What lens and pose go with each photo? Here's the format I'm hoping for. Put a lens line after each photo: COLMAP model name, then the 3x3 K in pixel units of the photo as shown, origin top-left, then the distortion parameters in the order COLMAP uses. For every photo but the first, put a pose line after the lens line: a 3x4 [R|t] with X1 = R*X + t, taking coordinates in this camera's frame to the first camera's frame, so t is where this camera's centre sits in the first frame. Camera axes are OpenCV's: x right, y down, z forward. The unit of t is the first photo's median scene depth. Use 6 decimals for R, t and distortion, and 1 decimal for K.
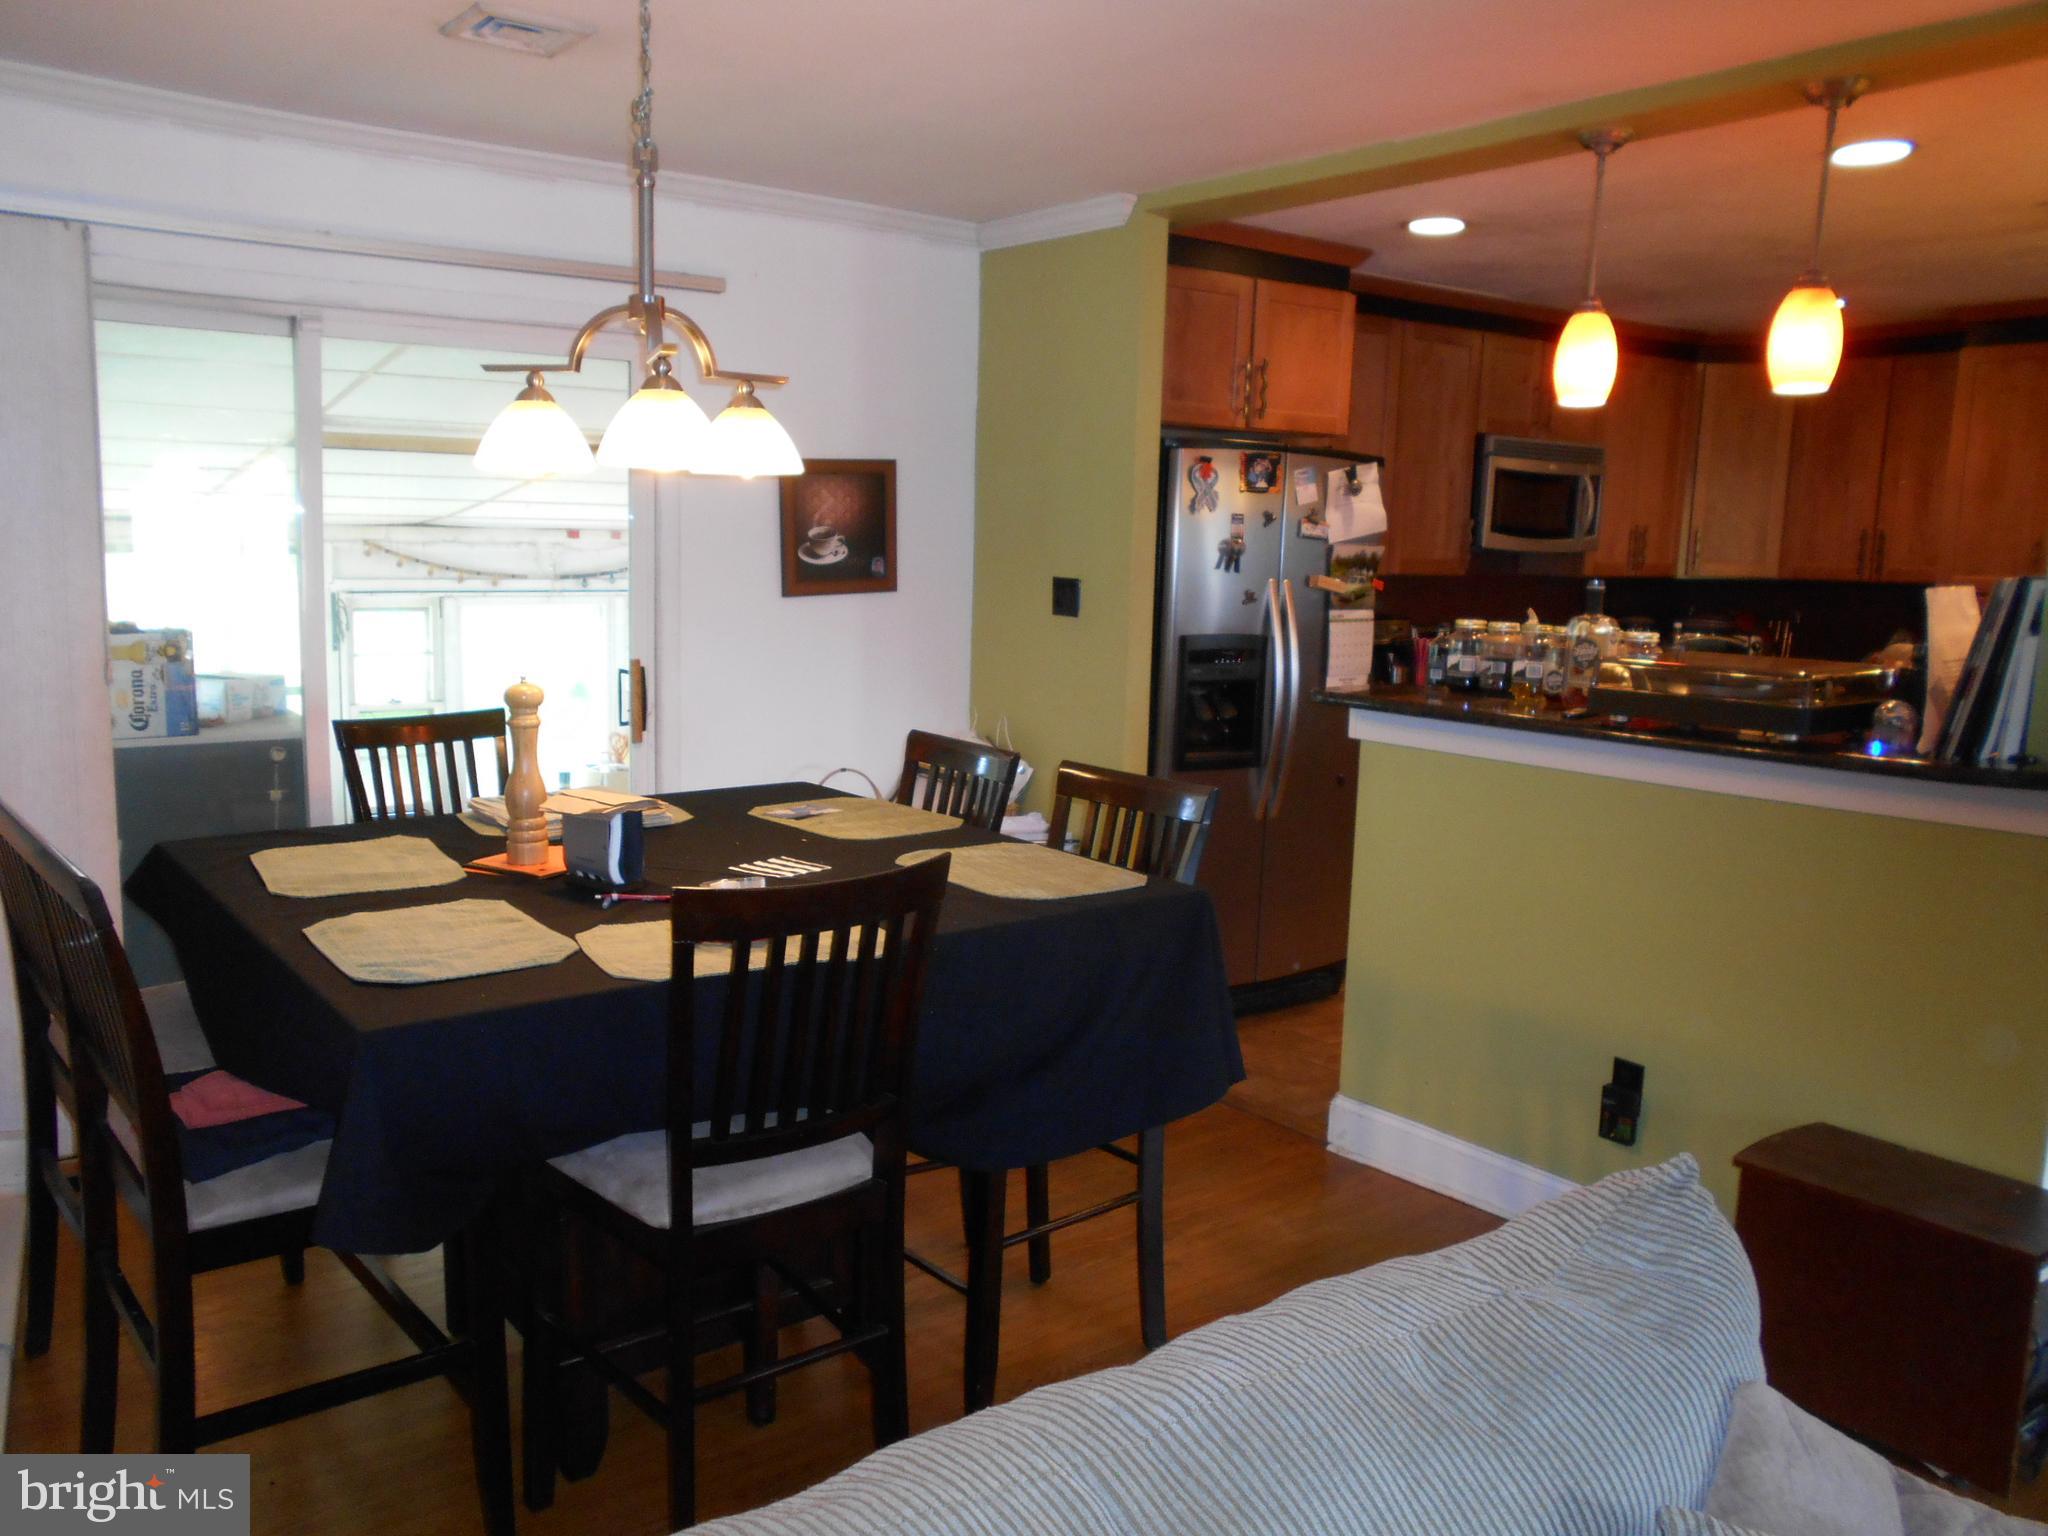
lens RADIAL K [[1673.9, 0, 937.4], [0, 1673.9, 767.9], [0, 0, 1]] dist [-0.138479, 0.265453]
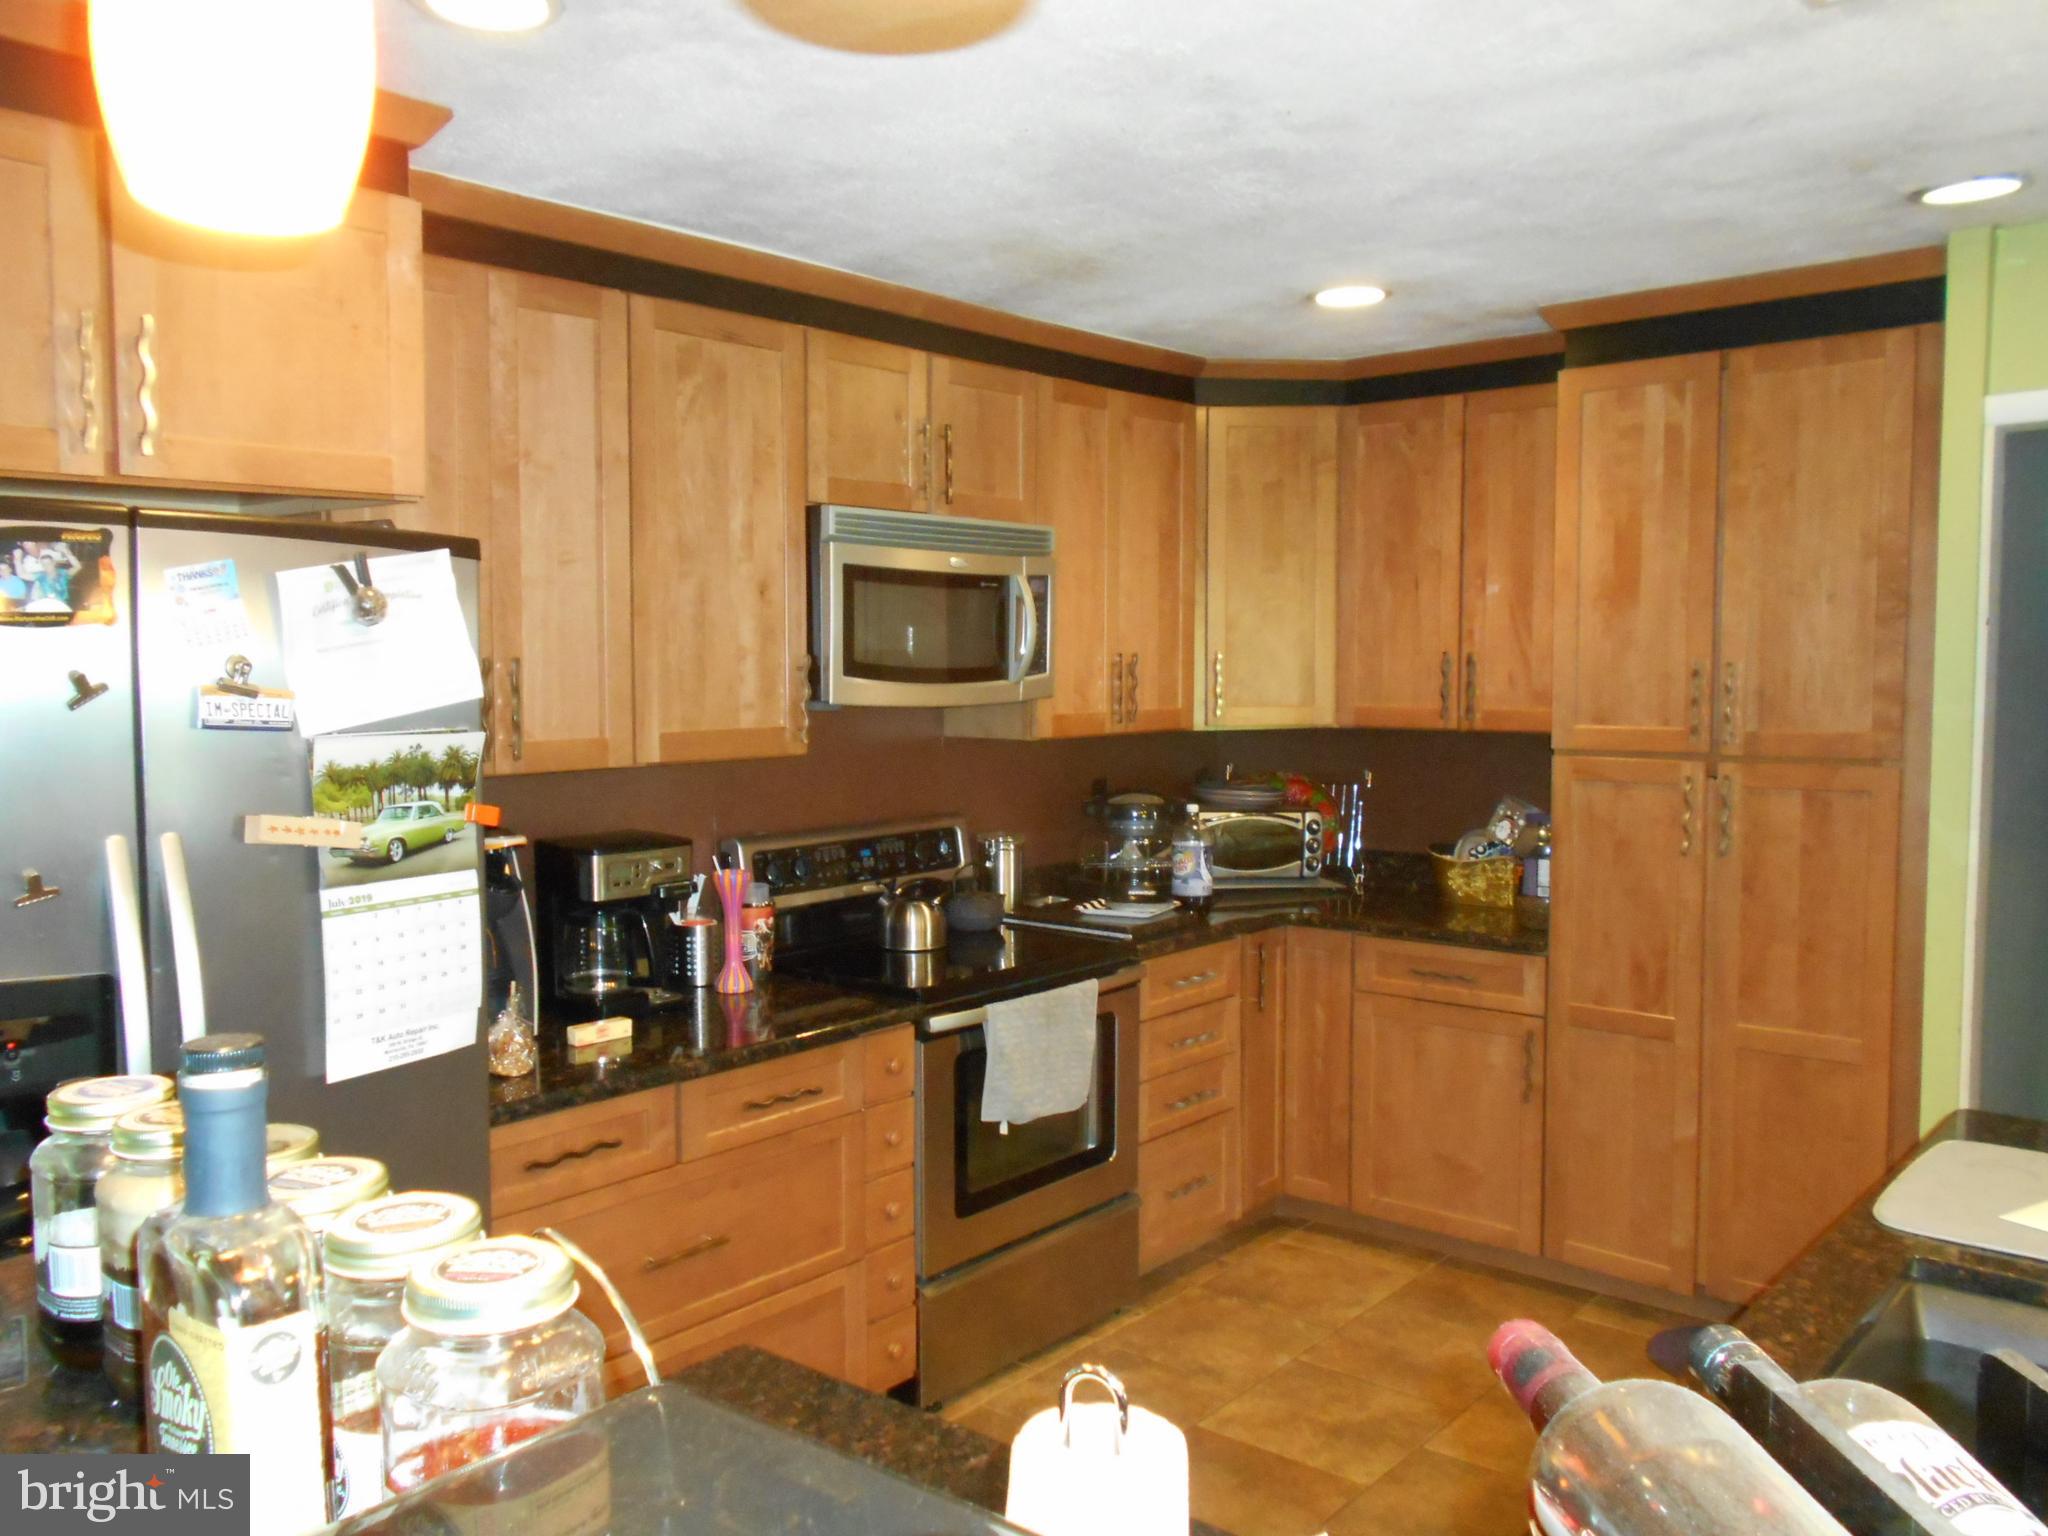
lens RADIAL K [[1658.8, 0, 1009.5], [0, 1658.8, 778.6], [0, 0, 1]] dist [-0.042261, 0.107152]
pose [[0.969151, -0.043577, 0.242586, 0.299856], [0.059062, 0.996630, -0.056928, -0.086627], [-0.239287, 0.069499, 0.968458, 0.524357]]
